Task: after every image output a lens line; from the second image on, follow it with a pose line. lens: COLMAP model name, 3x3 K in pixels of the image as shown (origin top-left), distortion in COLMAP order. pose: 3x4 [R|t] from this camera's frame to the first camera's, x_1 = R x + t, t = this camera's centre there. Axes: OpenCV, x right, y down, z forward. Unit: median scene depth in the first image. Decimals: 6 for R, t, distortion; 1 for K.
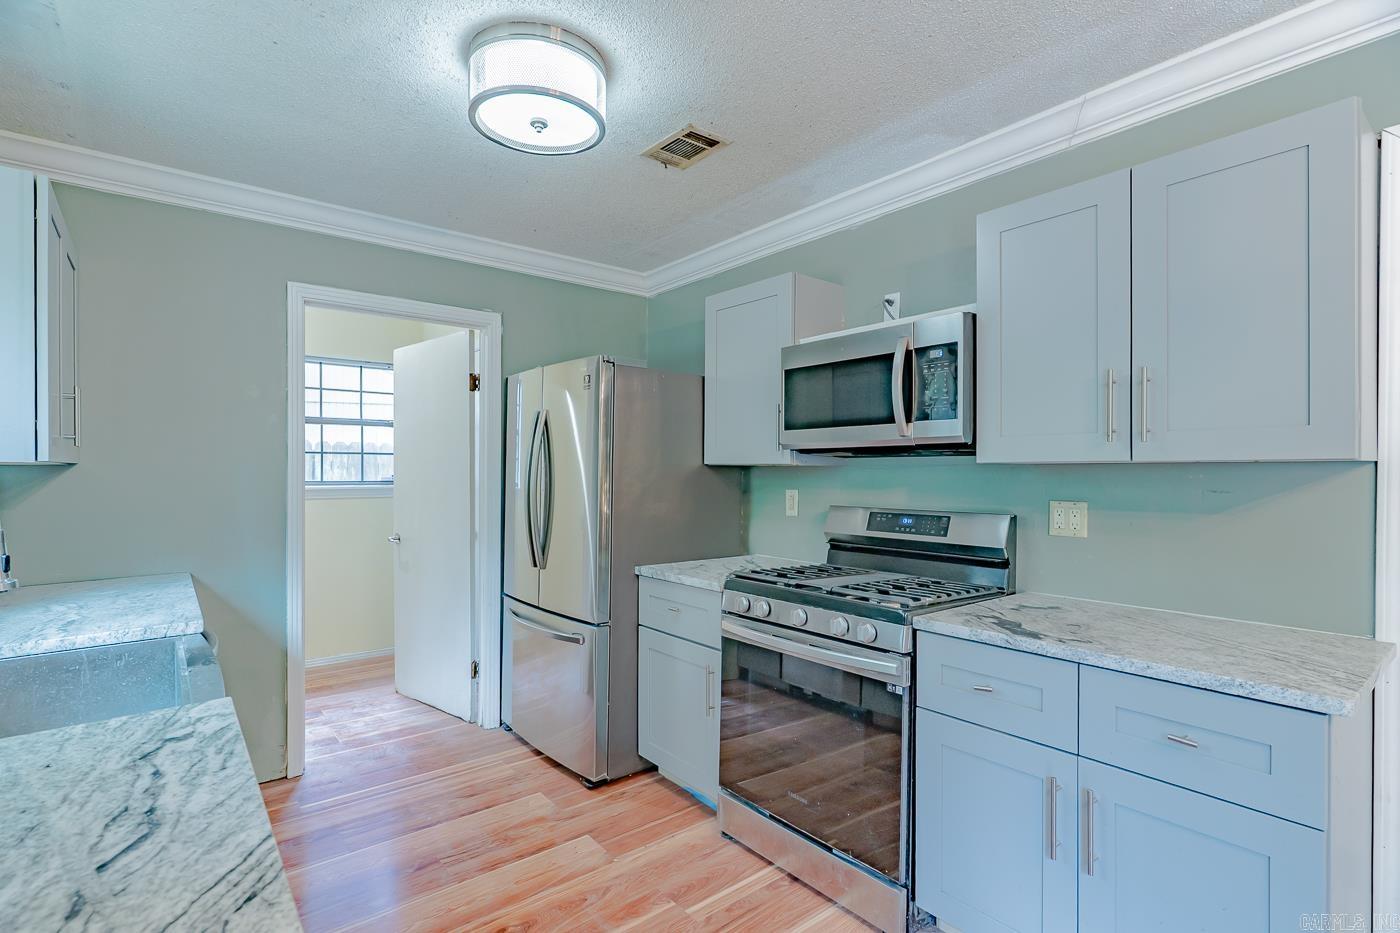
lens RADIAL K [[672.9, 0, 690.4], [0, 672.9, 470.2], [0, 0, 1]] dist [0.000941, -0.000063]
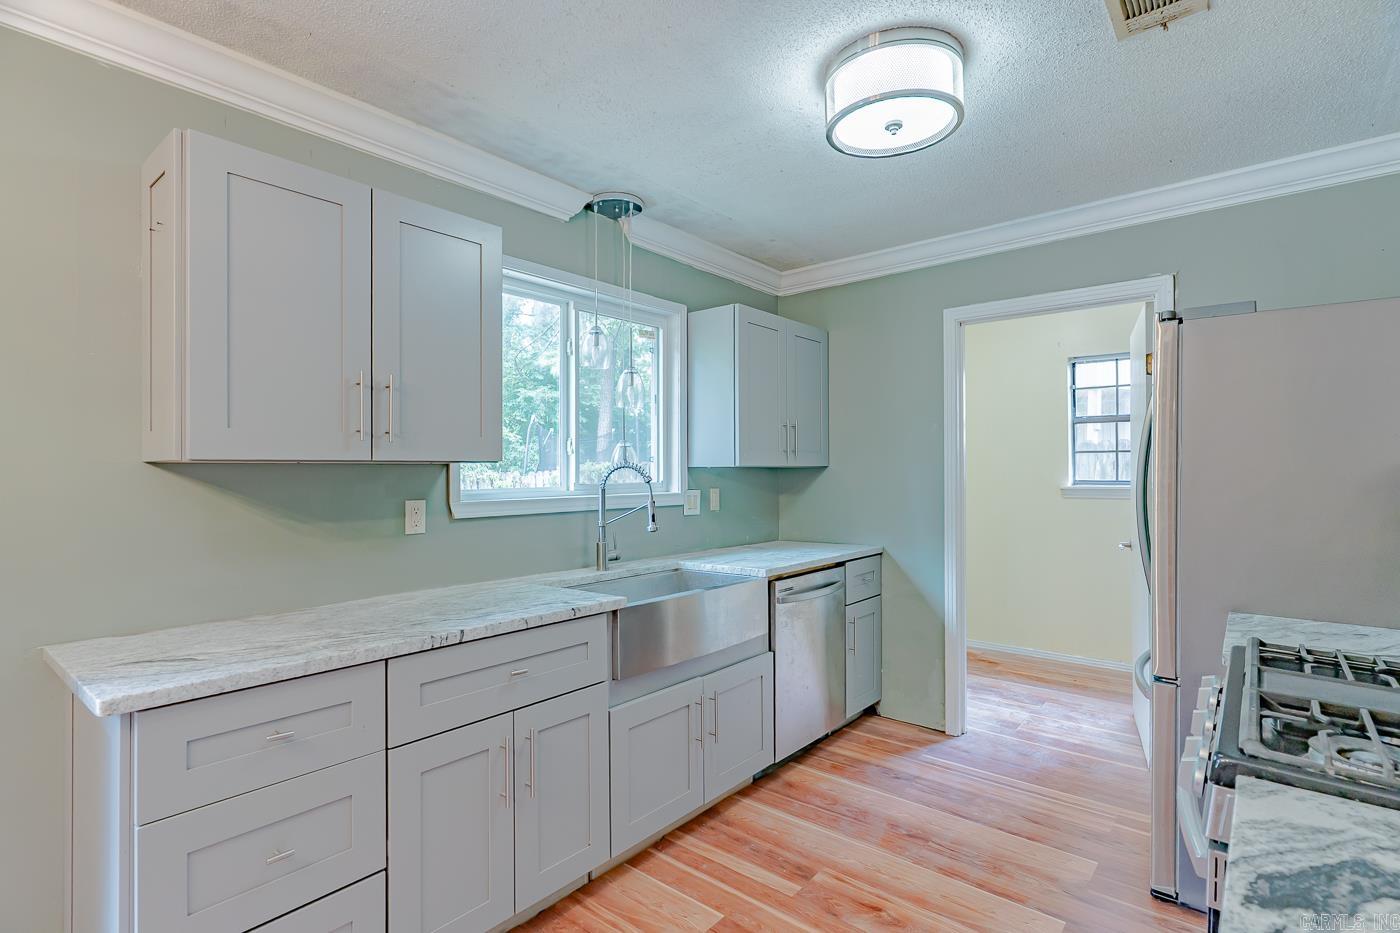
lens RADIAL K [[678.3, 0, 704.3], [0, 678.3, 462.7], [0, 0, 1]] dist [0.000268, 0.000133]
pose [[0.201138, -0.015634, -0.979438, 0.483514], [0.005659, 0.999874, -0.014798, 0.002297], [0.979546, -0.002566, 0.201202, 0.357079]]
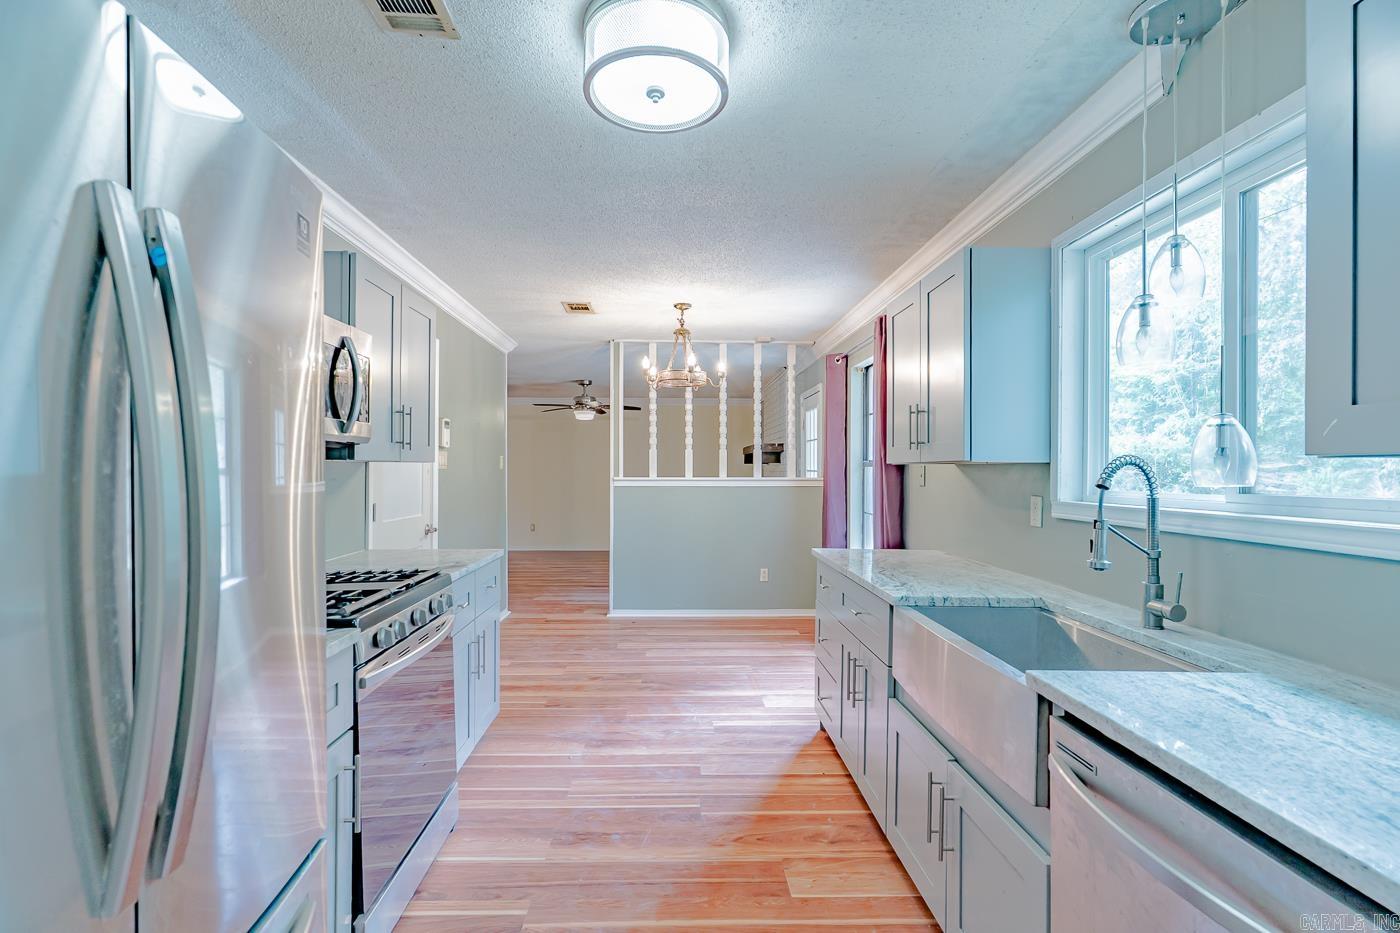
lens RADIAL K [[667.5, 0, 696.7], [0, 667.5, 464.6], [0, 0, 1]] dist [0.000854, 0.000190]
pose [[-0.806259, 0.000652, 0.591562, -0.559846], [-0.003977, 0.999971, -0.006523, -0.000223], [-0.591549, -0.007612, -0.806233, 1.169287]]
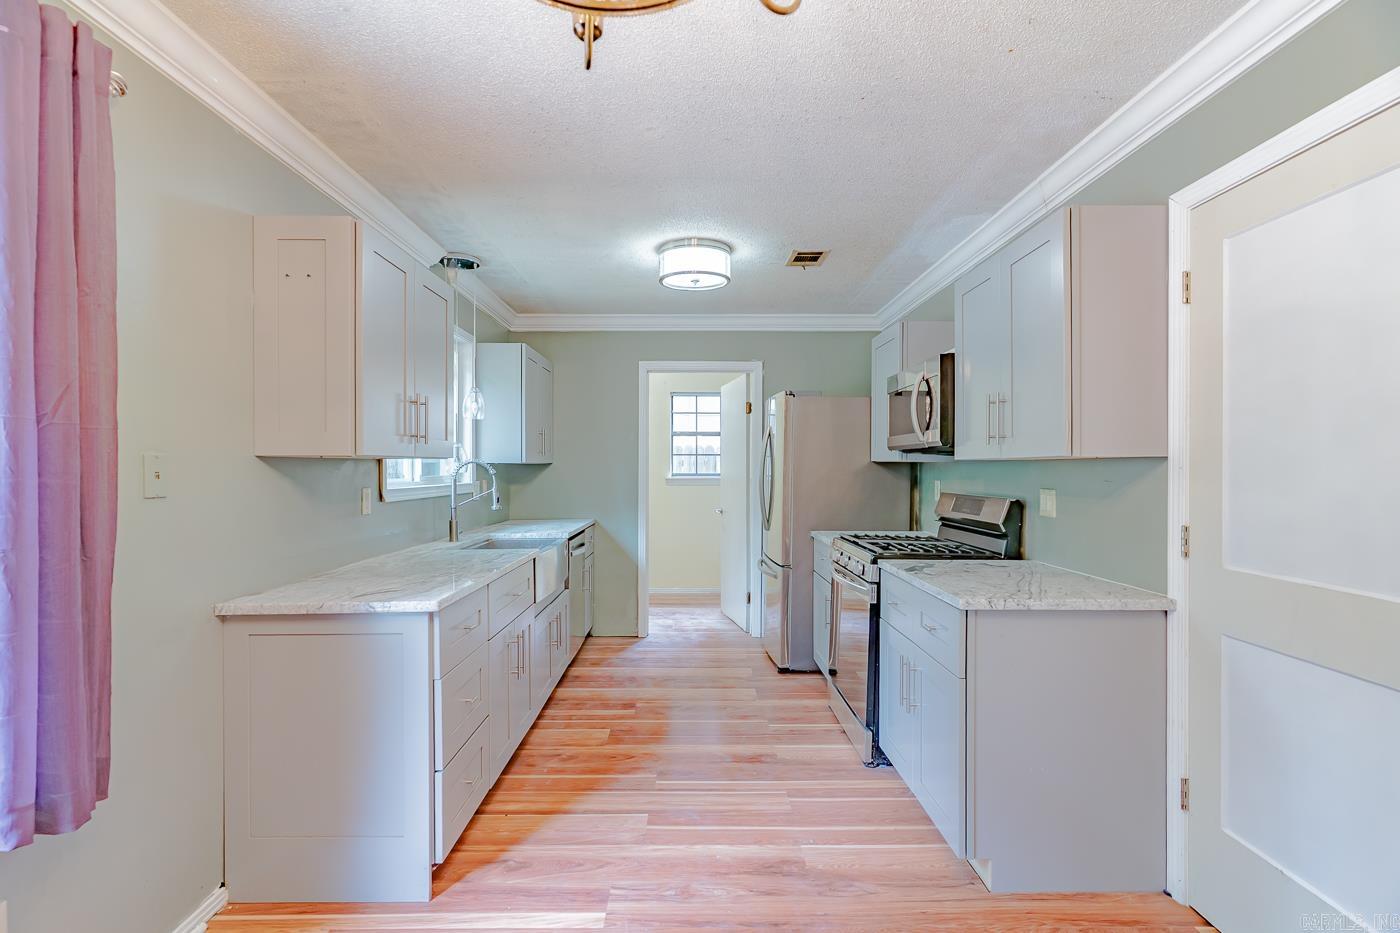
lens RADIAL K [[667.5, 0, 696.7], [0, 667.5, 464.6], [0, 0, 1]] dist [0.000854, 0.000190]
pose [[0.787265, -0.003538, -0.616604, 0.634917], [0.001327, 0.999991, -0.004044, 0.002920], [0.616613, 0.002366, 0.787263, -0.315334]]
